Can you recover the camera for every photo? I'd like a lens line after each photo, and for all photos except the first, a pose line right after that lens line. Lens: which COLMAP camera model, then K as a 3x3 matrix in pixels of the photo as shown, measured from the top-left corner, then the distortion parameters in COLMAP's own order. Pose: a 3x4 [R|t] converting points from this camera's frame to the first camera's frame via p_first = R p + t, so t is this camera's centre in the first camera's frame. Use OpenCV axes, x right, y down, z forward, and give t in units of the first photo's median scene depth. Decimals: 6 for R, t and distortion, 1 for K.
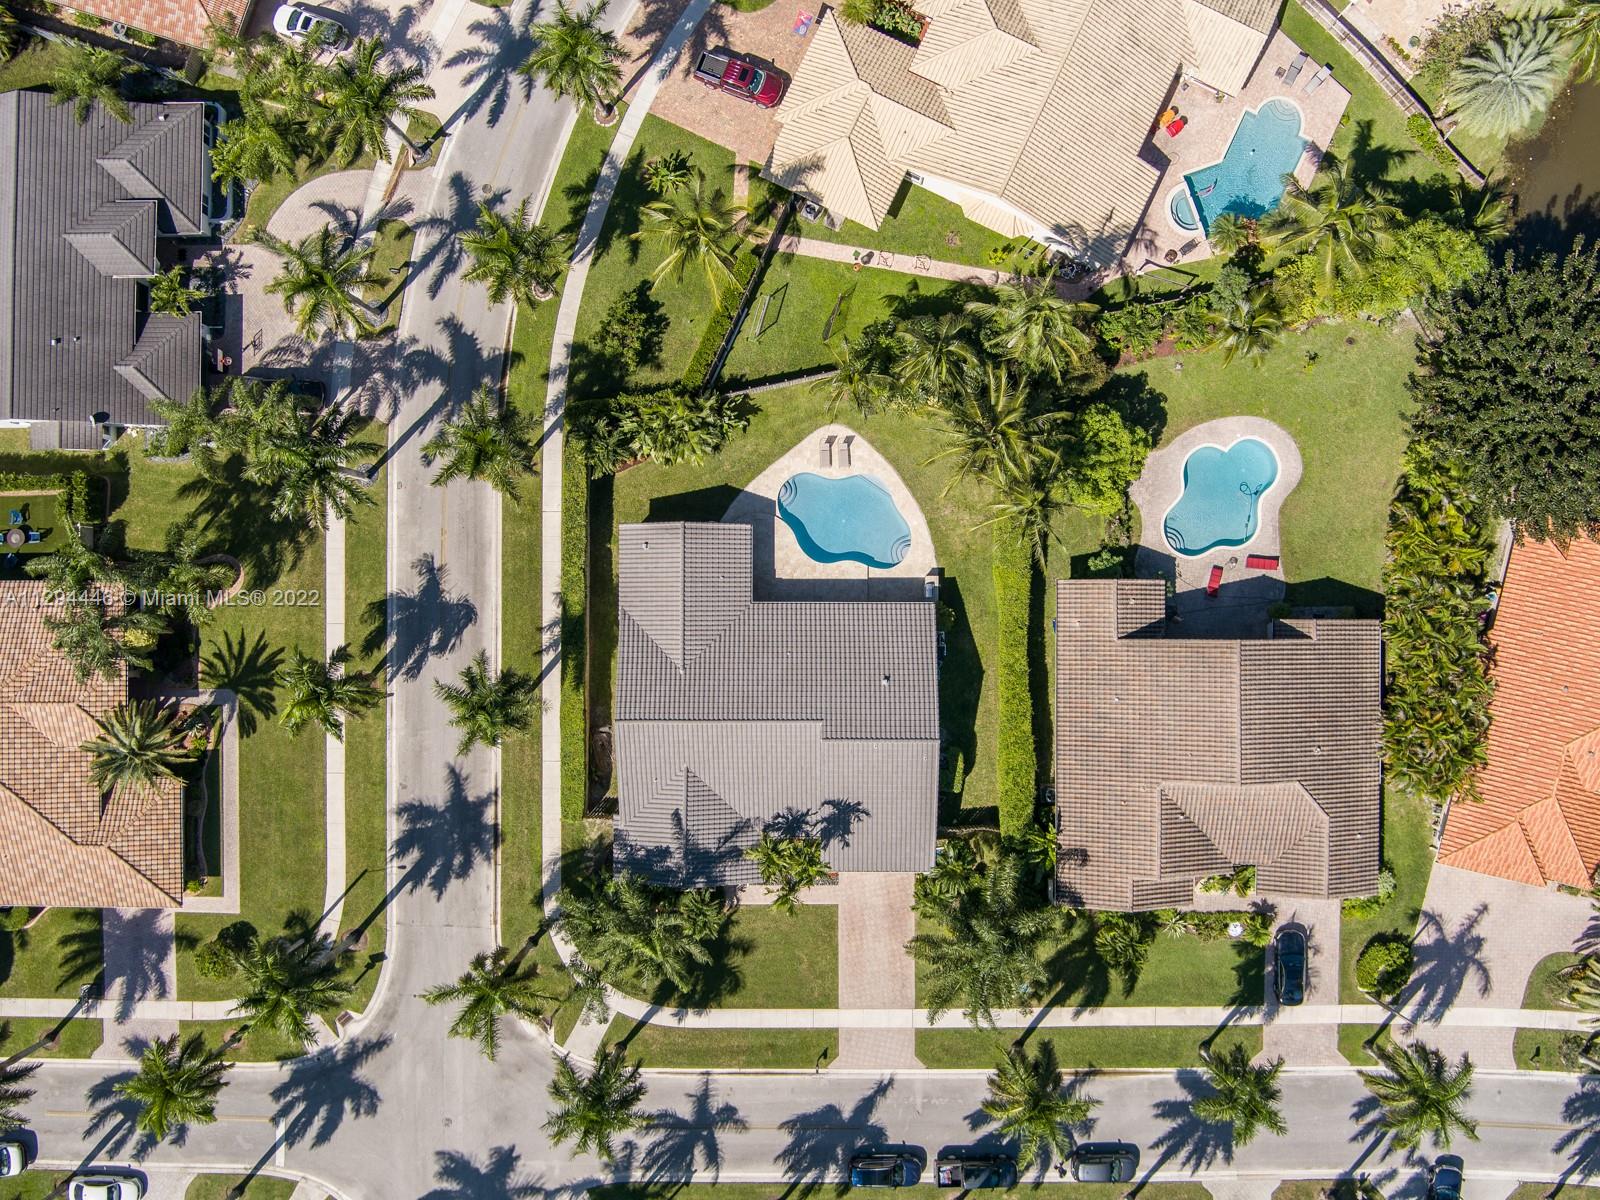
lens RADIAL K [[1448.9, 0, 800.9], [0, 1448.9, 588.5], [0, 0, 1]] dist [-0.070861, 0.000000]
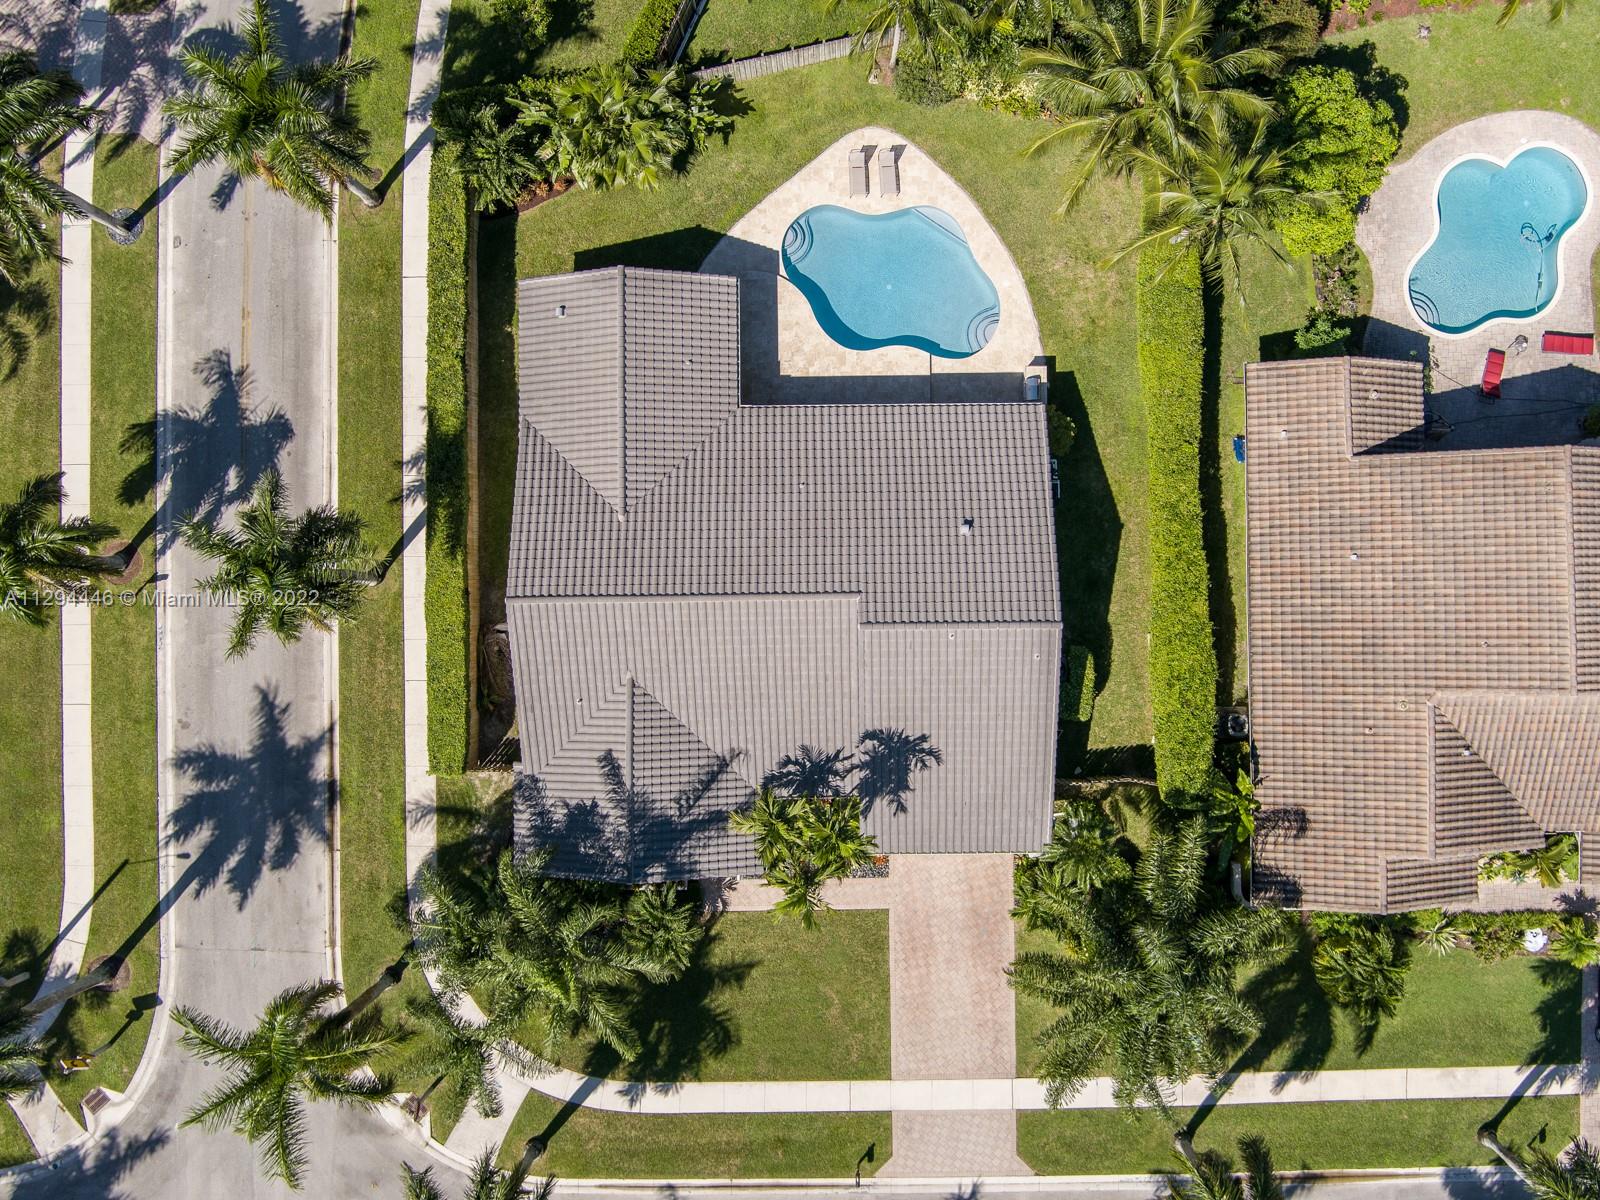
lens RADIAL K [[1448.9, 0, 826.3], [0, 1448.9, 590.3], [0, 0, 1]] dist [-0.070861, 0.000000]
pose [[0.999926, -0.011967, -0.002403, 0.002480], [0.011947, 0.999898, -0.007811, 0.088810], [0.002496, 0.007782, 0.999967, 0.390312]]
